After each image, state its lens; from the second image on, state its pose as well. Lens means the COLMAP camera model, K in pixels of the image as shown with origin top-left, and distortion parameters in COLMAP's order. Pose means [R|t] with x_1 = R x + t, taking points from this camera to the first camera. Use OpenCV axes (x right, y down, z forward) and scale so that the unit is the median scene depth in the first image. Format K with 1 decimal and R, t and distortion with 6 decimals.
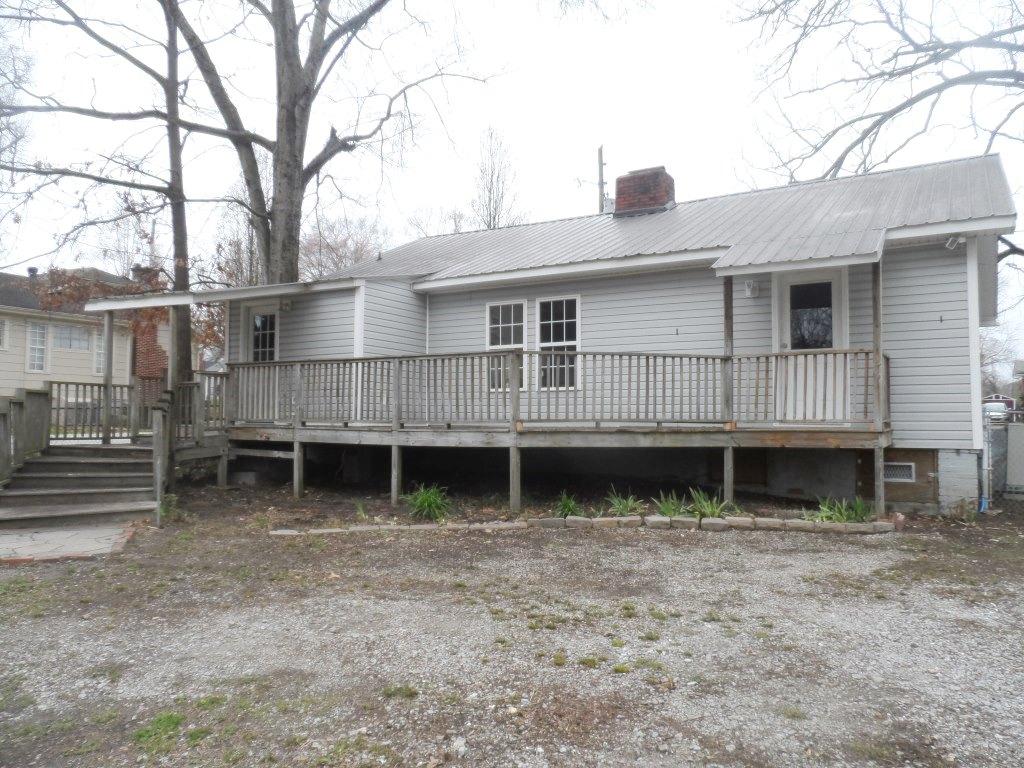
lens RADIAL K [[775.0, 0, 515.5], [0, 775.0, 388.8], [0, 0, 1]] dist [-0.018526, 0.009448]
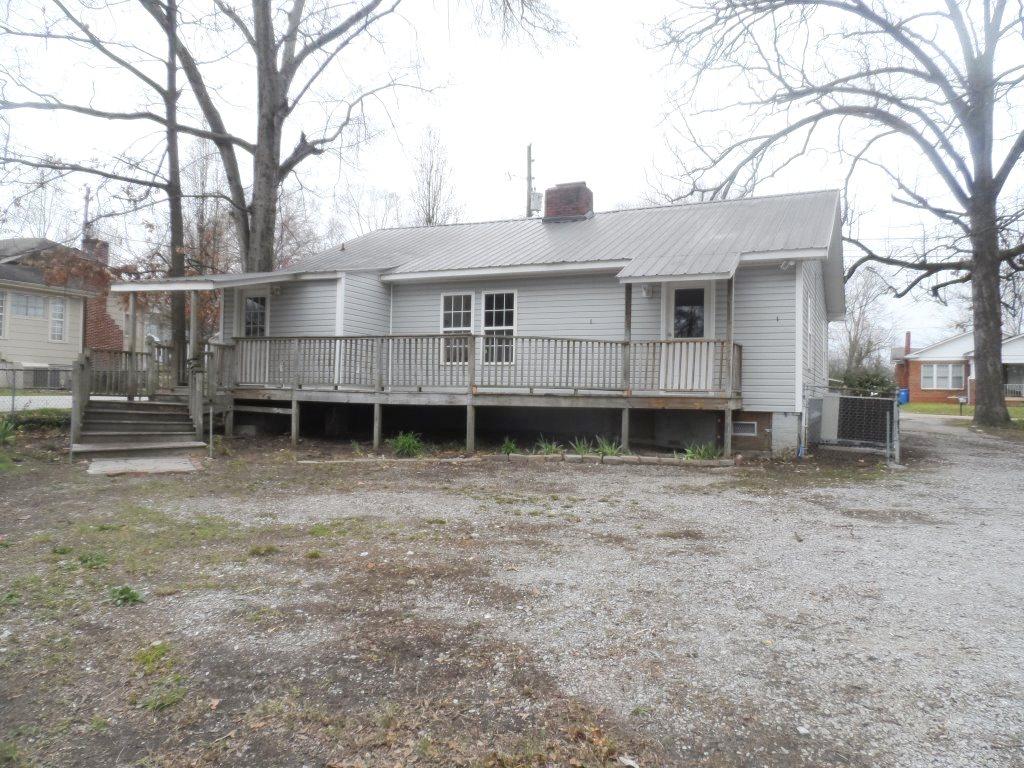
lens RADIAL K [[775.0, 0, 515.5], [0, 775.0, 388.8], [0, 0, 1]] dist [-0.018526, 0.009448]
pose [[0.994388, 0.017789, 0.104289, -0.053792], [-0.021061, 0.999317, 0.030358, 0.002742], [-0.103678, -0.032384, 0.994084, -0.298238]]
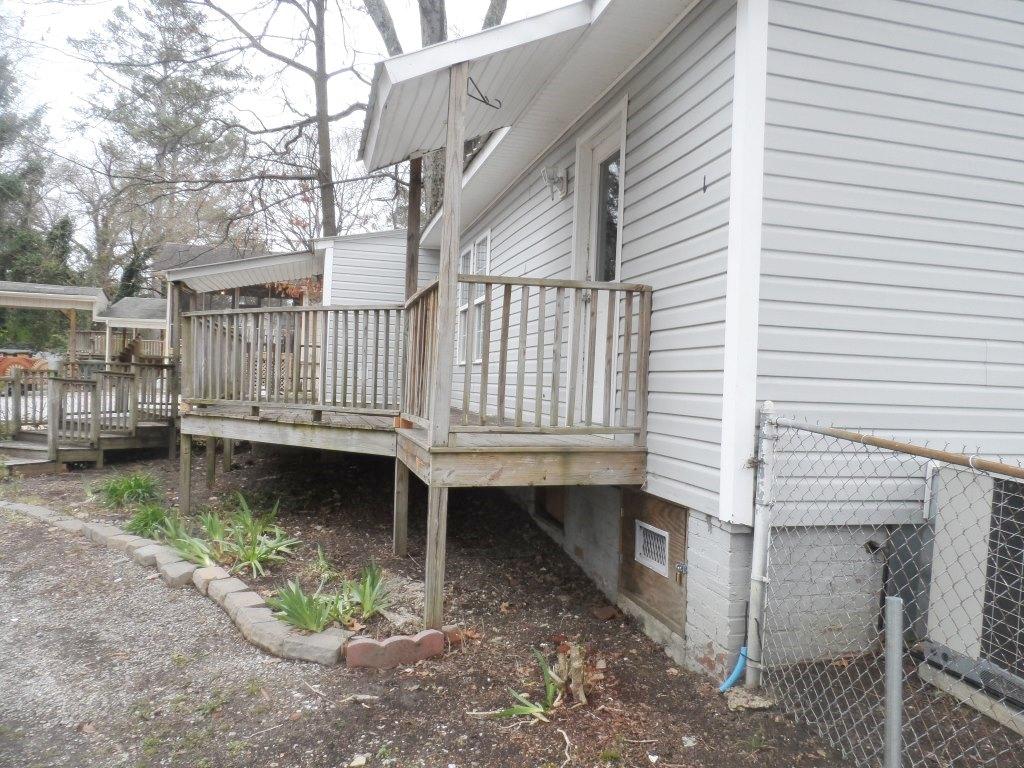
lens RADIAL K [[775.0, 0, 515.5], [0, 775.0, 388.8], [0, 0, 1]] dist [-0.018526, 0.009448]
pose [[0.705110, 0.025639, -0.708634, 0.667389], [-0.004069, 0.999476, 0.032114, 0.002450], [0.709086, -0.019760, 0.704845, 0.561194]]
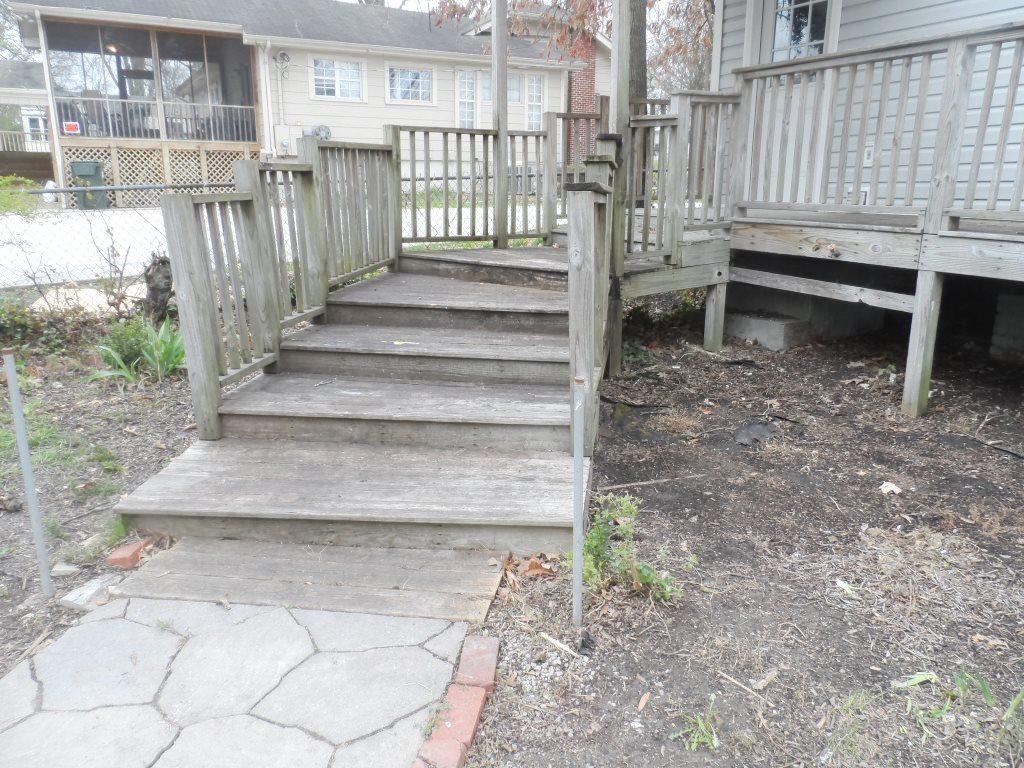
lens RADIAL K [[760.8, 0, 511.4], [0, 760.8, 368.8], [0, 0, 1]] dist [-0.000010, 0.002794]
pose [[0.856537, 0.120486, -0.501825, -0.263062], [0.024253, 0.961895, 0.272343, 0.009298], [0.515516, -0.245442, 0.820976, 0.580620]]
